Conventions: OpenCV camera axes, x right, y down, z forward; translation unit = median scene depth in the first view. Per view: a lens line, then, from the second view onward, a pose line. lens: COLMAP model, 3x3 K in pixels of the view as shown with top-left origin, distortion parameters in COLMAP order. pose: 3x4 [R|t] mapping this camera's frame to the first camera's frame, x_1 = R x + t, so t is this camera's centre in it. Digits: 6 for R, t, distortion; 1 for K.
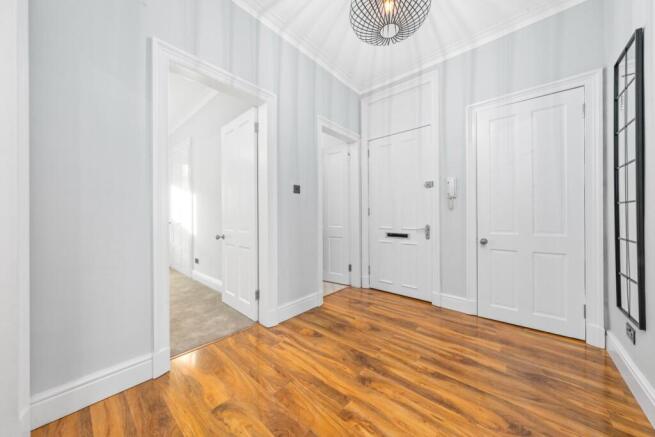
lens RADIAL K [[224.8, 0, 327.7], [0, 224.8, 210.3], [0, 0, 1]] dist [0.001434, 0.000139]
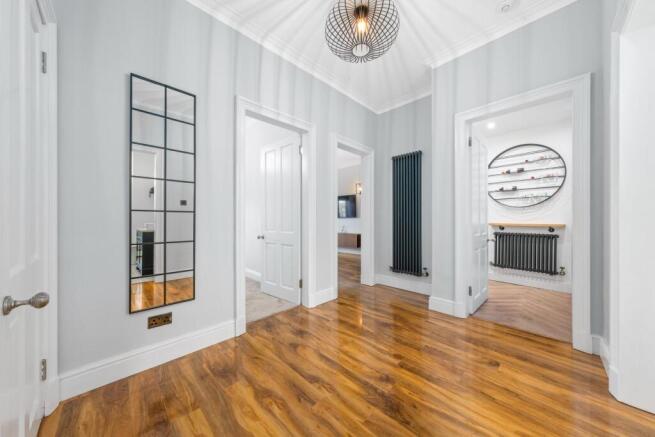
lens RADIAL K [[219.6, 0, 318.0], [0, 219.6, 221.3], [0, 0, 1]] dist [0.000926, 0.000095]
pose [[-0.993809, 0.002547, 0.111070, 0.362495], [0.000999, 0.999902, -0.013989, 0.030168], [-0.111094, -0.013792, -0.993714, 2.043294]]
